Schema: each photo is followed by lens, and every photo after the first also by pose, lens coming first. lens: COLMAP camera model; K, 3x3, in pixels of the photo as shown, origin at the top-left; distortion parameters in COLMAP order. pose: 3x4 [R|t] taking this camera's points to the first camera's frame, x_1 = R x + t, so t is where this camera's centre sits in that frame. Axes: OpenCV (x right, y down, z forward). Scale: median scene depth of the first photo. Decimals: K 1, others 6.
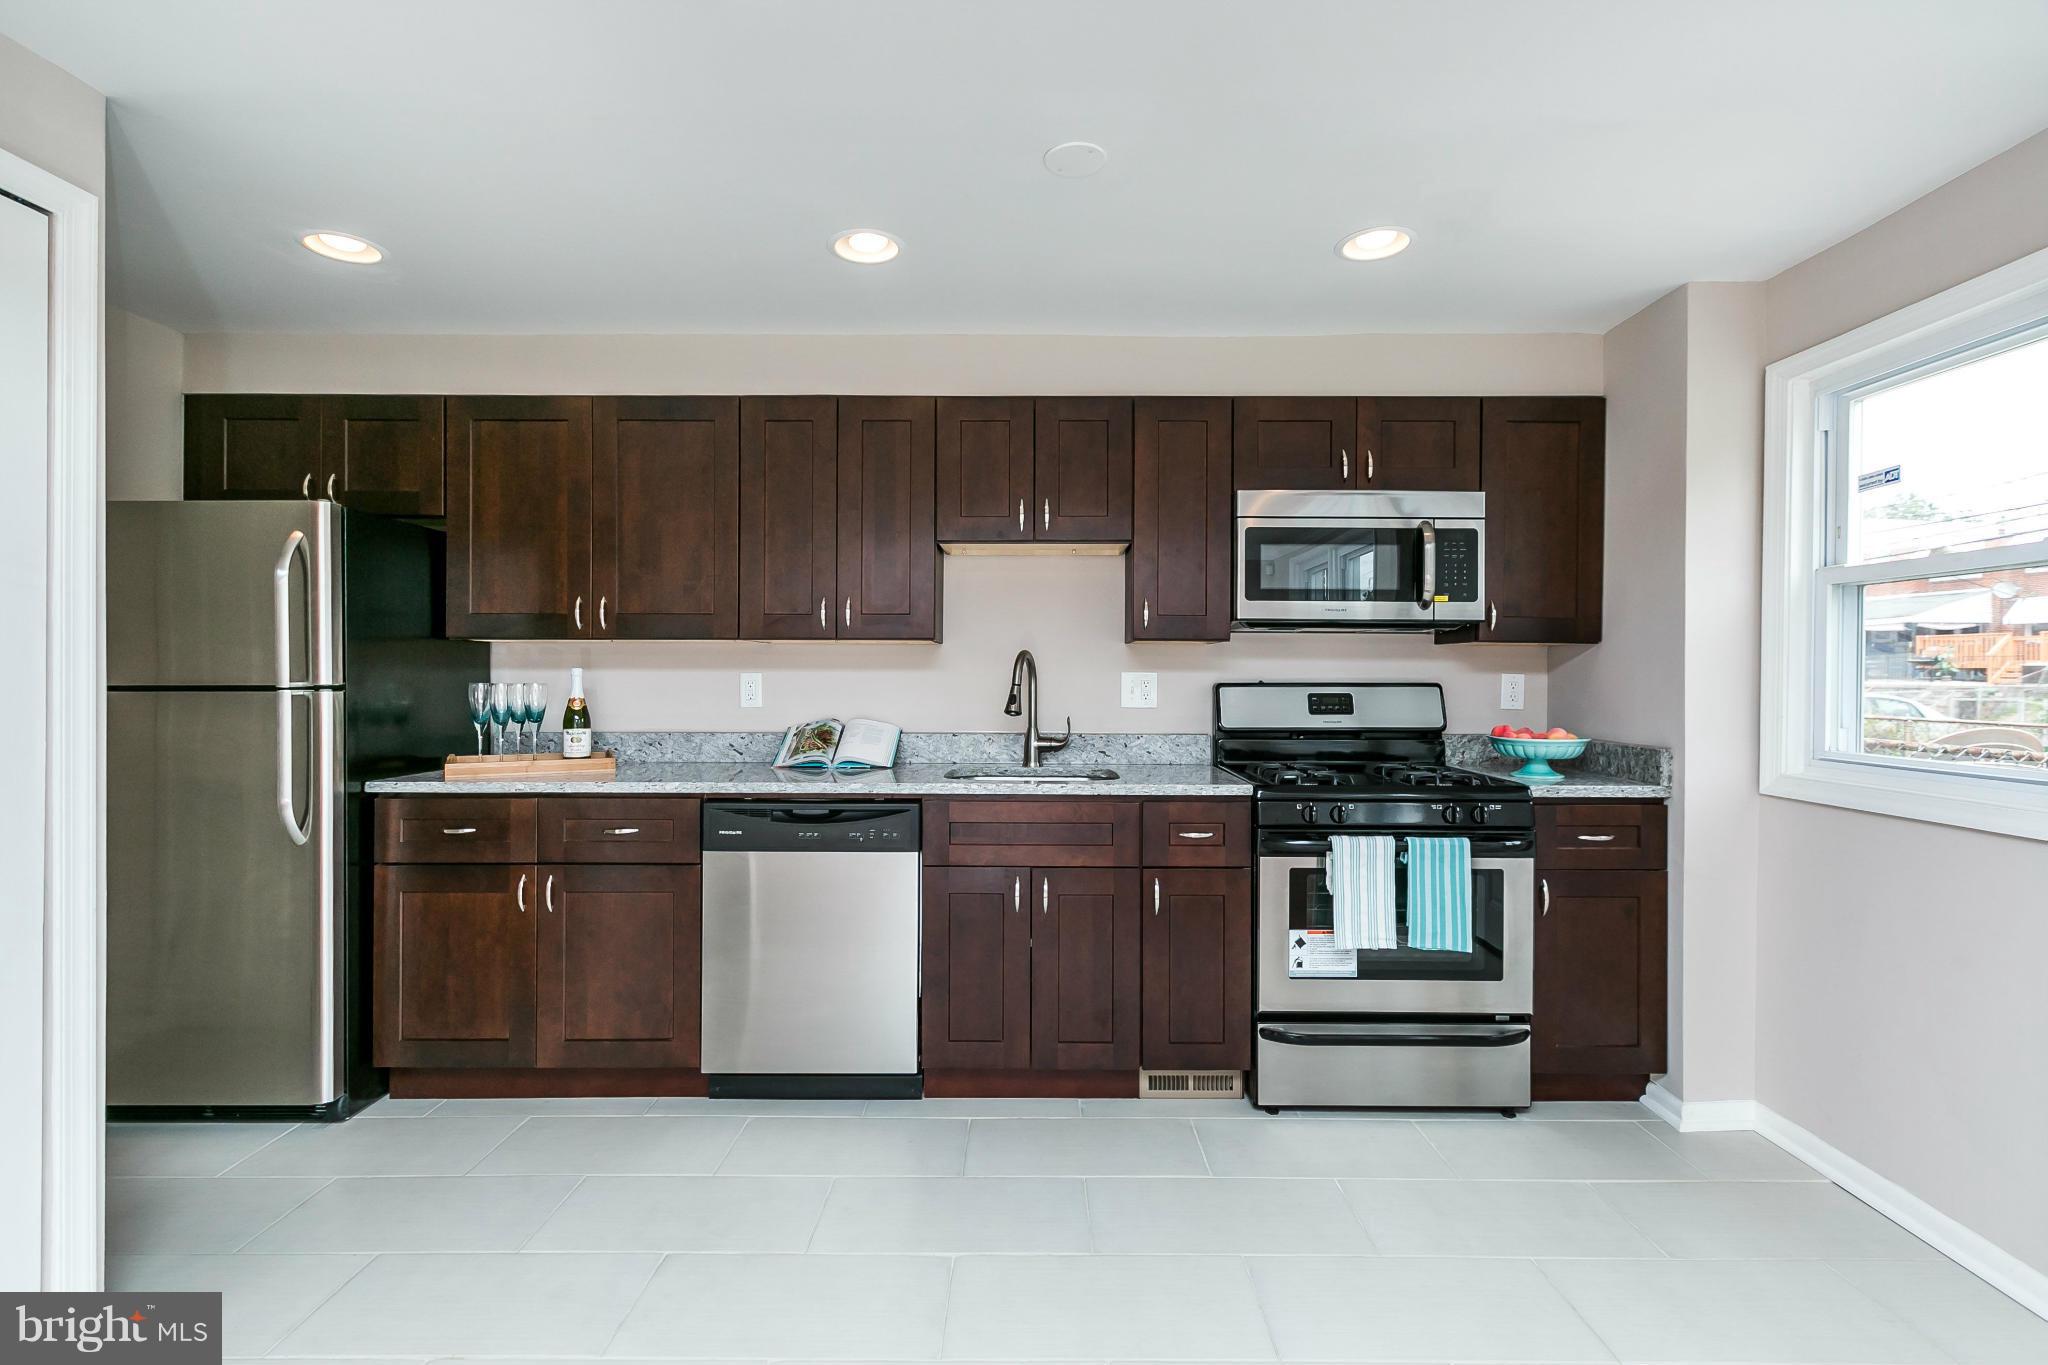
lens RADIAL K [[931.2, 0, 1024.0], [0, 931.2, 682.5], [0, 0, 1]] dist [-0.004470, -0.000297]
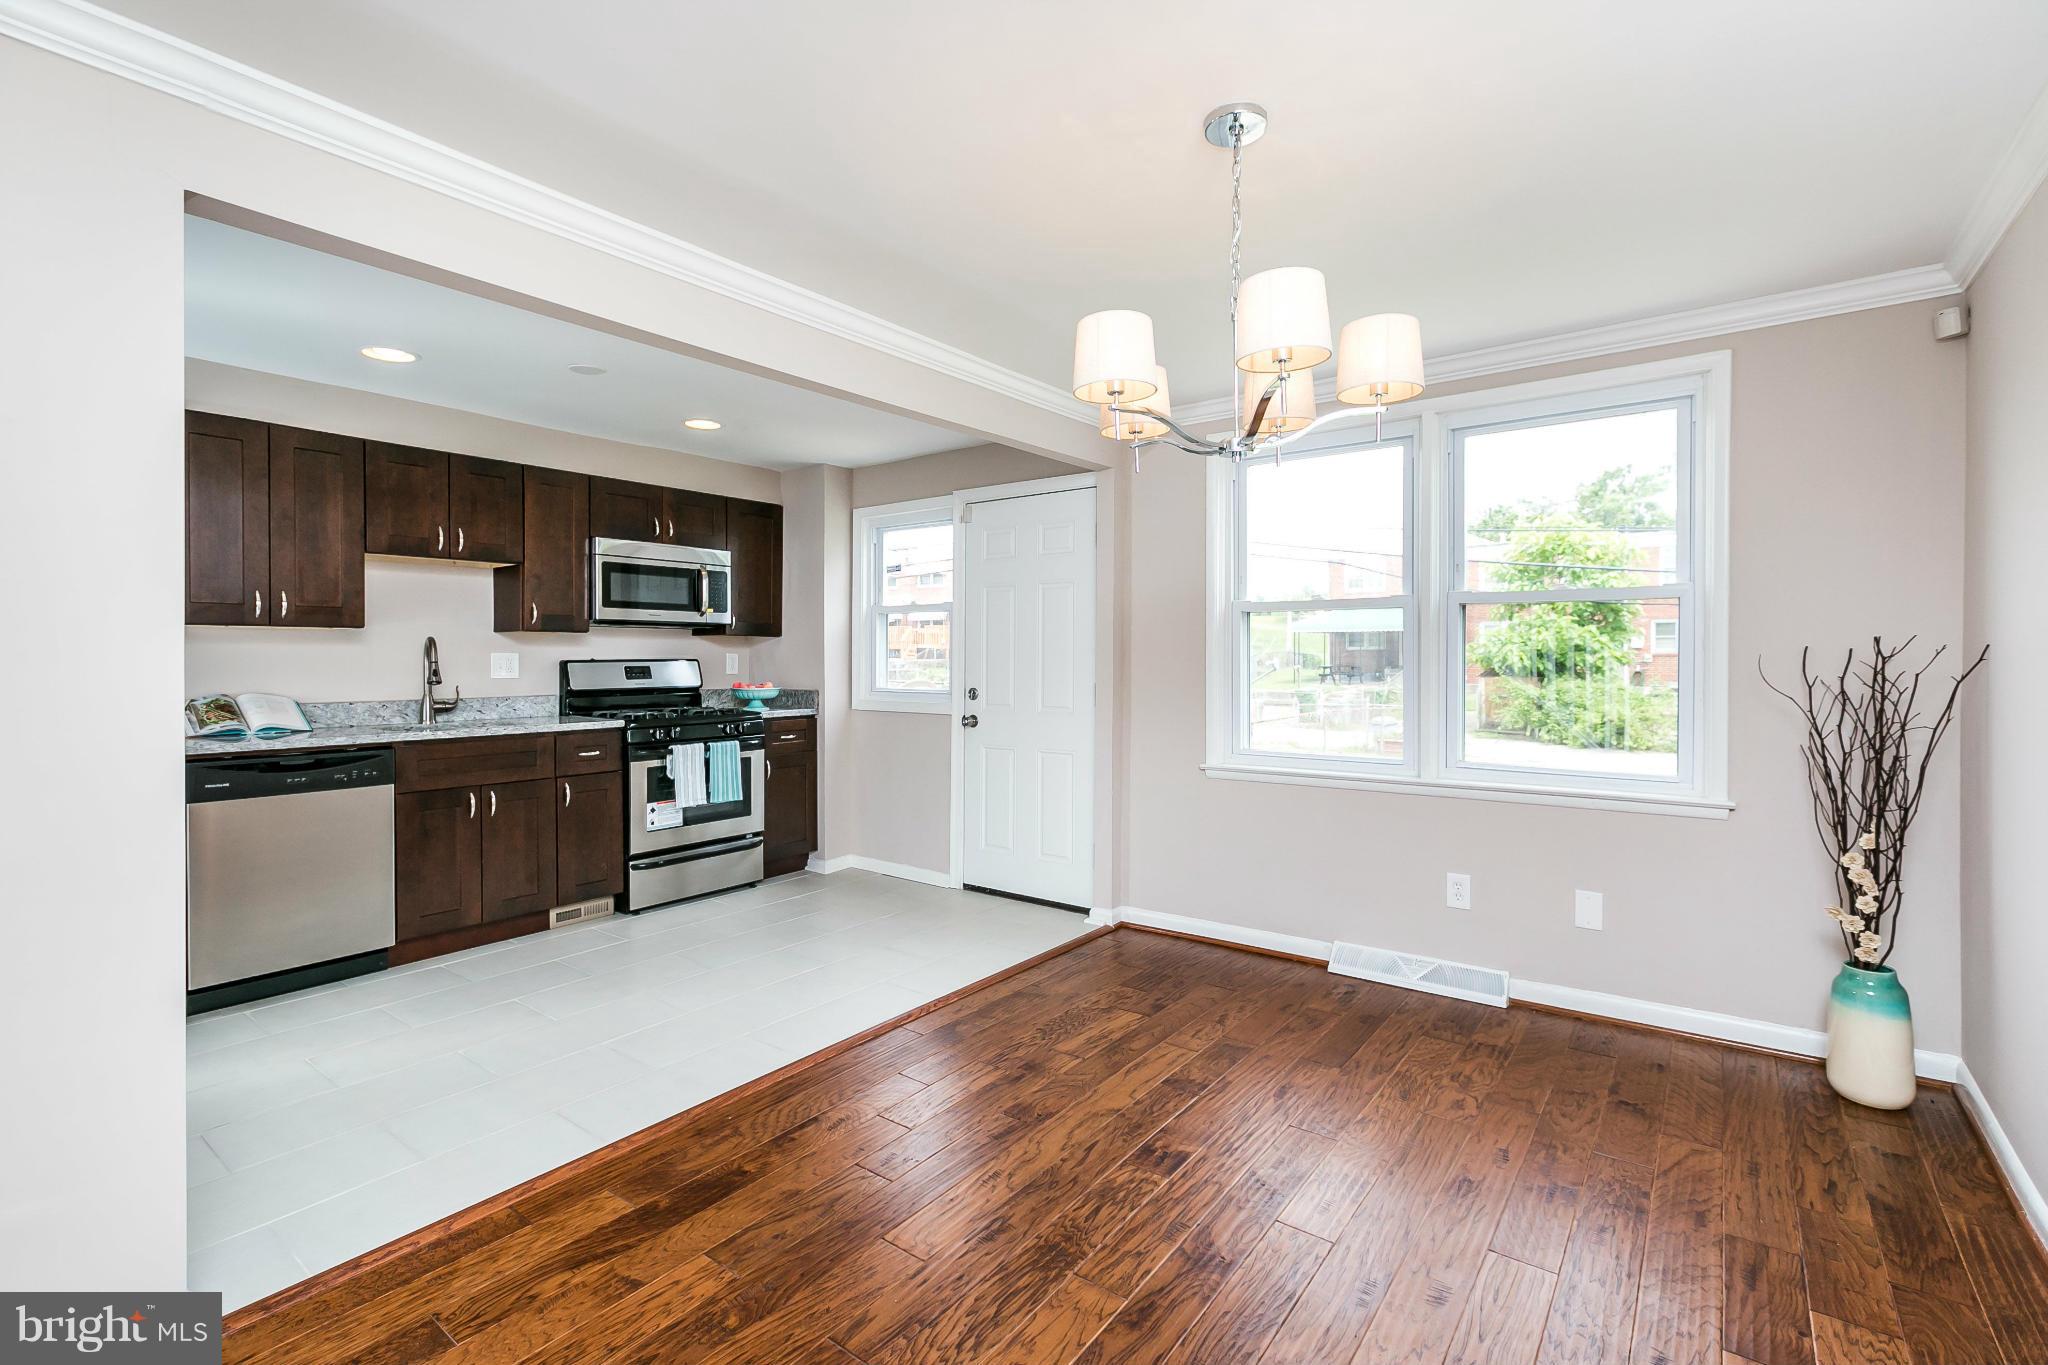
lens RADIAL K [[917.9, 0, 1014.8], [0, 917.9, 654.7], [0, 0, 1]] dist [0.000596, -0.000275]
pose [[0.596967, -0.002796, 0.802261, -0.600320], [0.009095, 0.999953, -0.003283, 0.004059], [-0.802215, 0.009256, 0.596964, -0.497287]]
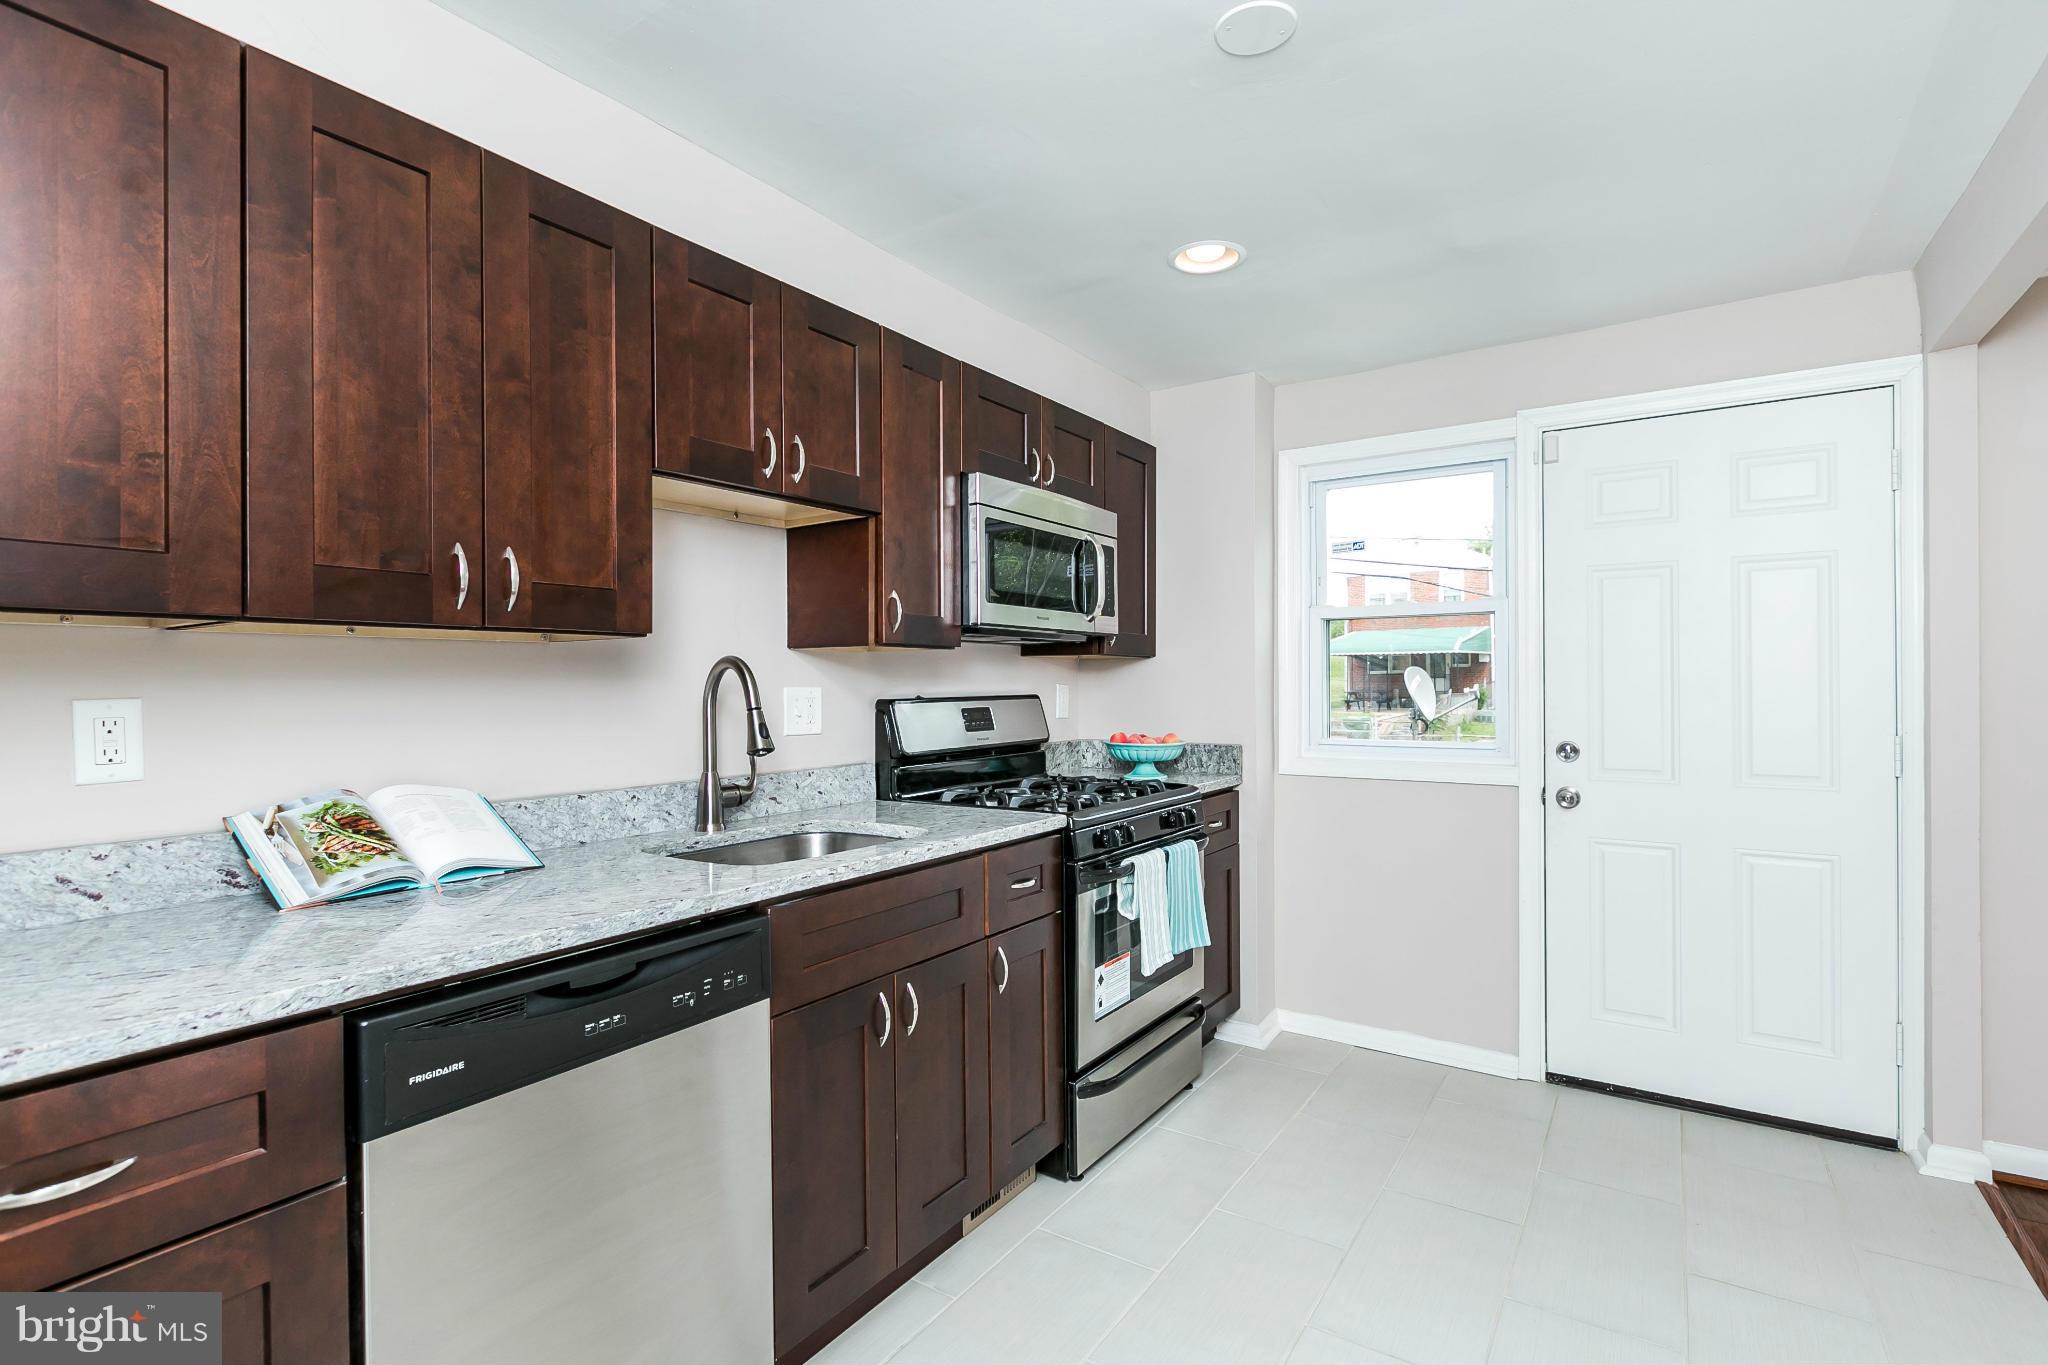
lens RADIAL K [[973.0, 0, 1021.8], [0, 973.0, 674.6], [0, 0, 1]] dist [-0.002518, 0.000181]
pose [[0.544894, -0.000218, 0.838505, -0.500670], [0.014452, 0.999854, -0.009132, -0.012648], [-0.838381, 0.017094, 0.544817, 0.488272]]
